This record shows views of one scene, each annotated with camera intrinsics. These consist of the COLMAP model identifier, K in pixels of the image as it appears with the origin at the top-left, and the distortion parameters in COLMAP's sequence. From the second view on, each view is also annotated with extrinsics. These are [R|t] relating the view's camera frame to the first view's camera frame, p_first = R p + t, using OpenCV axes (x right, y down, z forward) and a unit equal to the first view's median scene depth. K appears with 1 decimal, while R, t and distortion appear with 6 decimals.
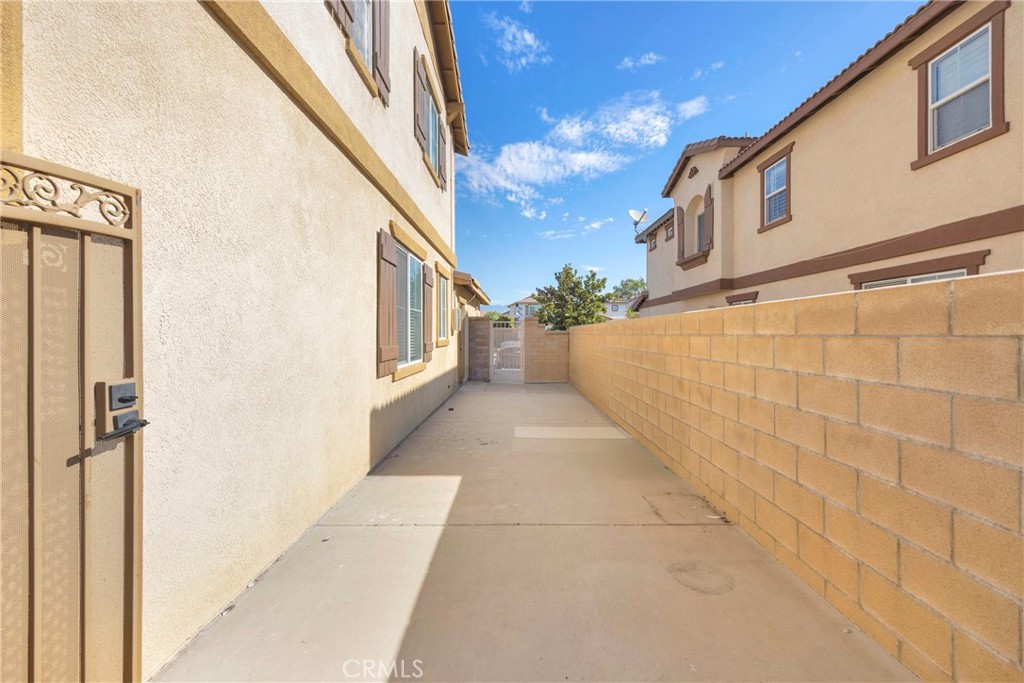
lens RADIAL K [[406.4, 0, 512.1], [0, 406.4, 337.7], [0, 0, 1]] dist [0.004073, -0.001436]
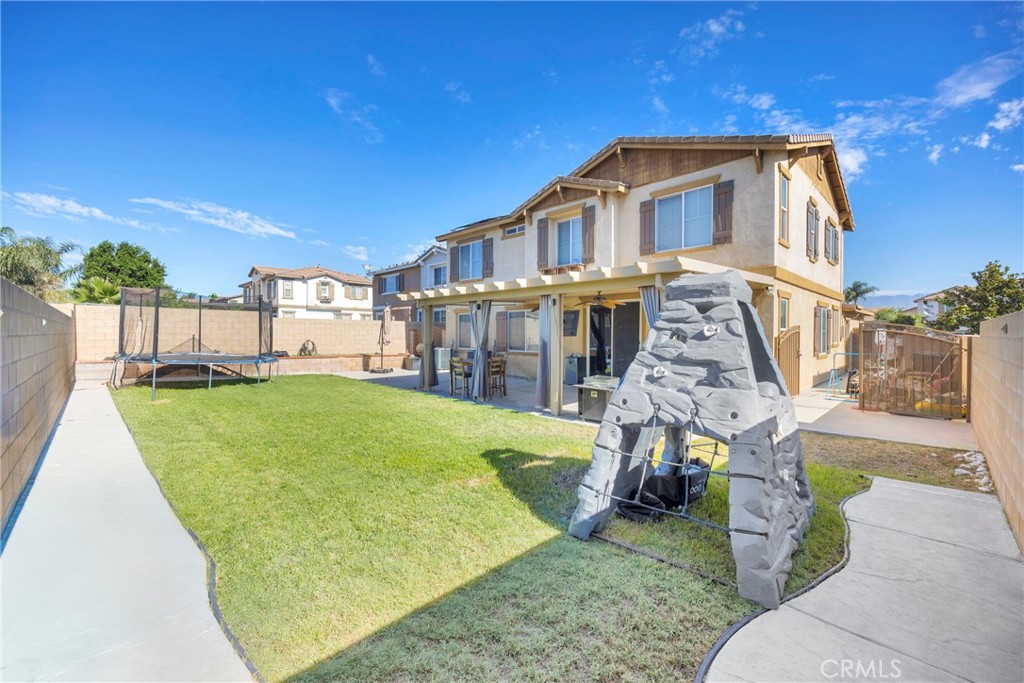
lens RADIAL K [[406.4, 0, 511.8], [0, 406.4, 340.2], [0, 0, 1]] dist [0.004073, -0.001436]
pose [[0.696703, 0.010496, -0.717283, 0.042910], [-0.005975, 0.999943, 0.008828, -0.005661], [0.717335, -0.001865, 0.696726, -0.430144]]
